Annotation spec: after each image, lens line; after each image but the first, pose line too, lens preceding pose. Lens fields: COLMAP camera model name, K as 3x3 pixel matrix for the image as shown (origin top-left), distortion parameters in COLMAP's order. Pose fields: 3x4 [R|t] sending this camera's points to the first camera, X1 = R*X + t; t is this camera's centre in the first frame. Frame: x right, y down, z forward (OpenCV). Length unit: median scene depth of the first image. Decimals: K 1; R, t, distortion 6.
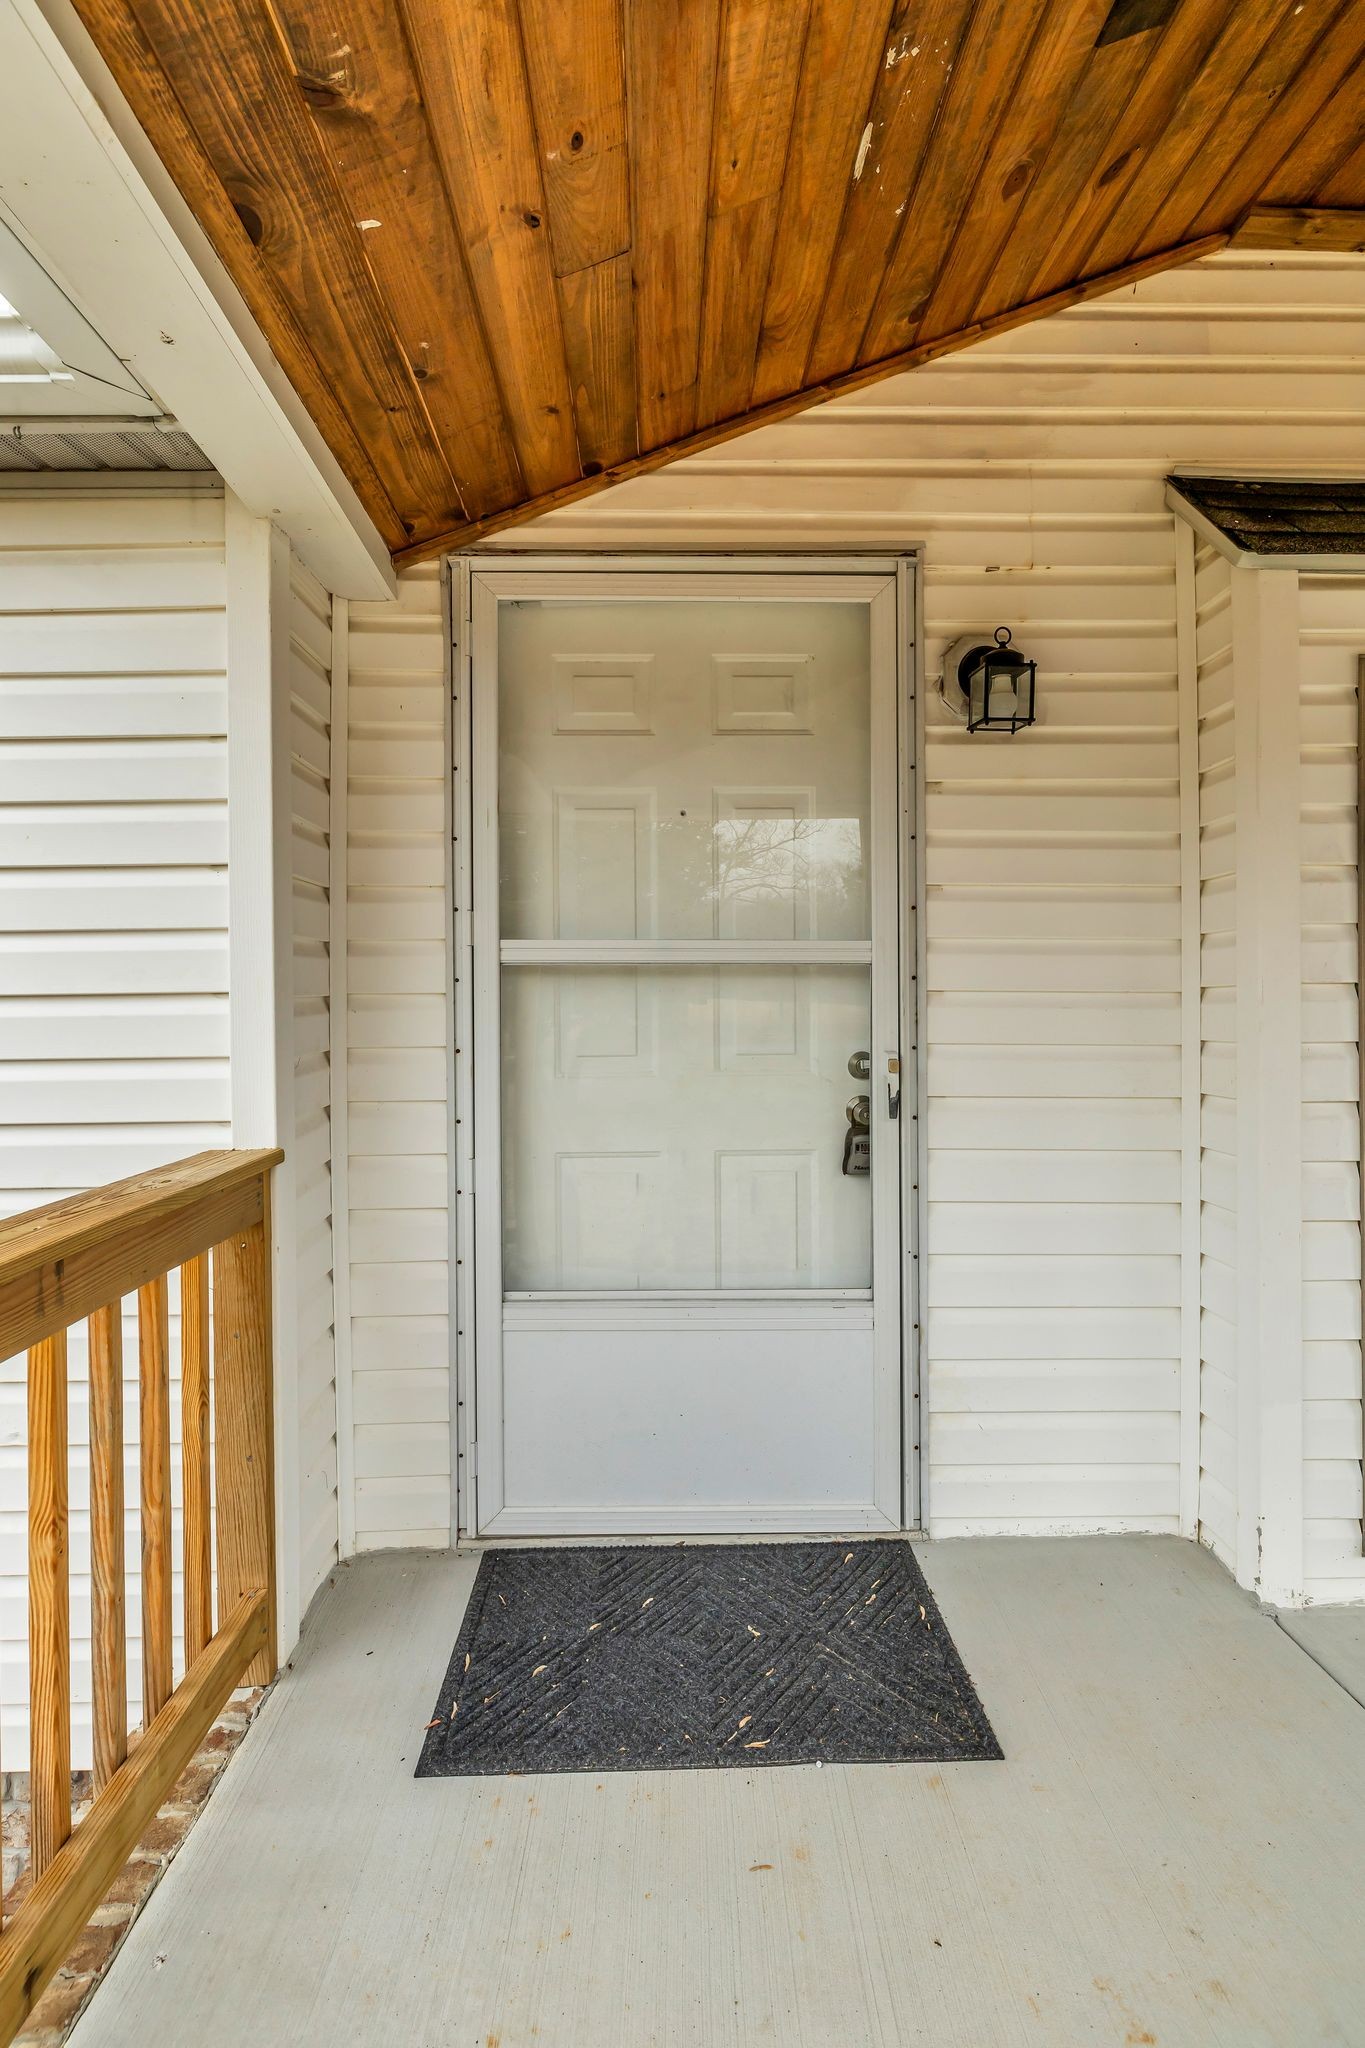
lens RADIAL K [[1002.3, 0, 675.2], [0, 1002.3, 1012.6], [0, 0, 1]] dist [-0.011128, -0.000004]
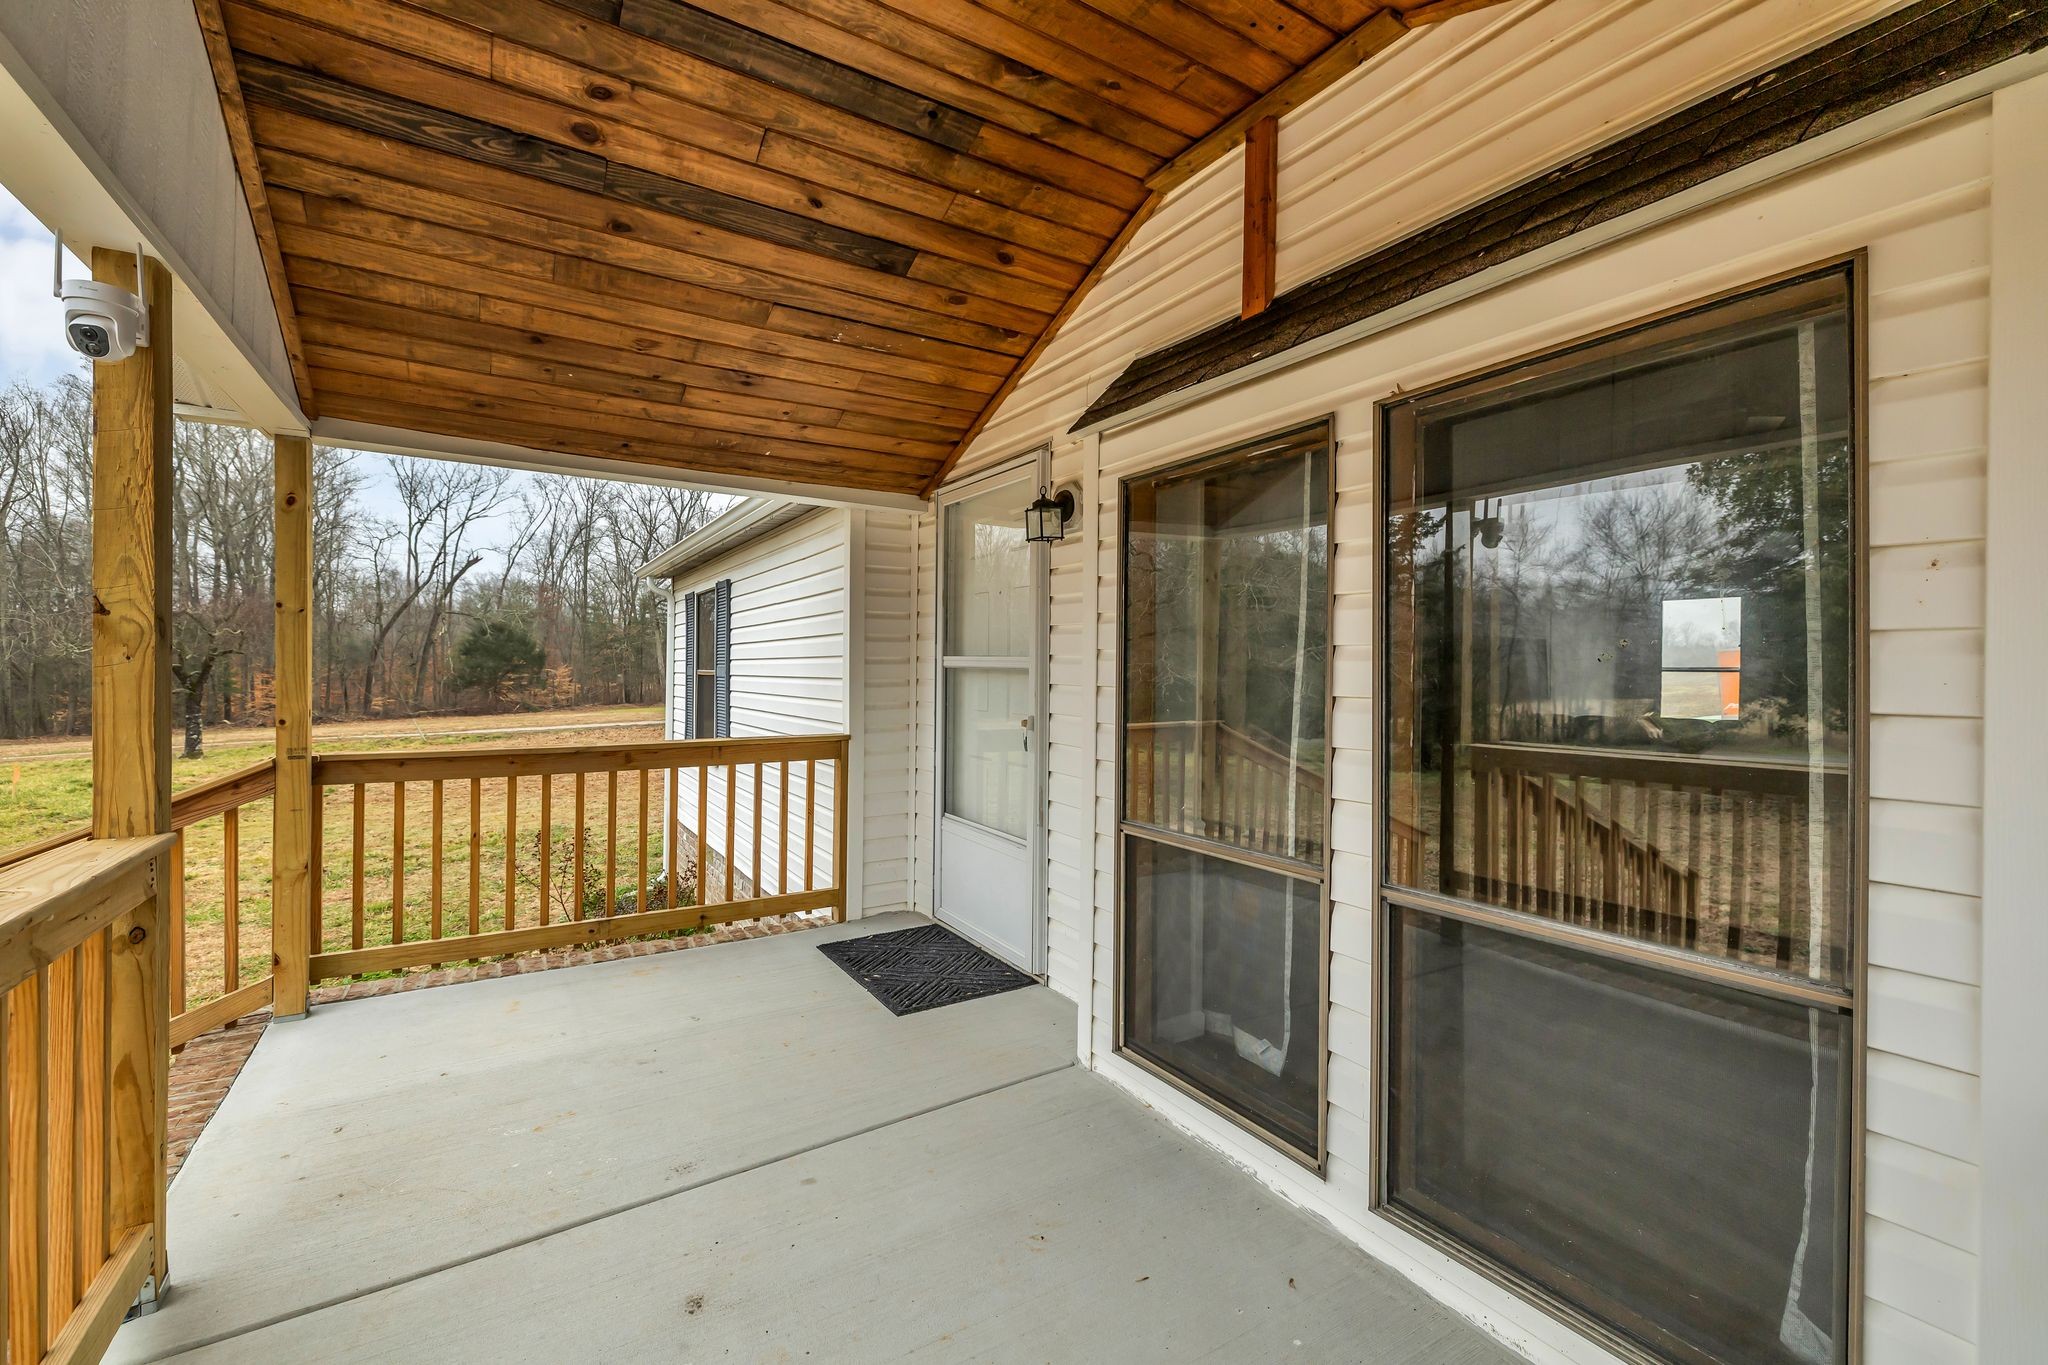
lens RADIAL K [[861.2, 0, 1027.7], [0, 861.2, 670.3], [0, 0, 1]] dist [0.000115, 0.000040]
pose [[0.515615, 0.010167, -0.856760, 1.594536], [-0.012825, 0.999909, 0.004148, -0.052215], [0.856724, 0.008849, 0.515699, 0.155947]]
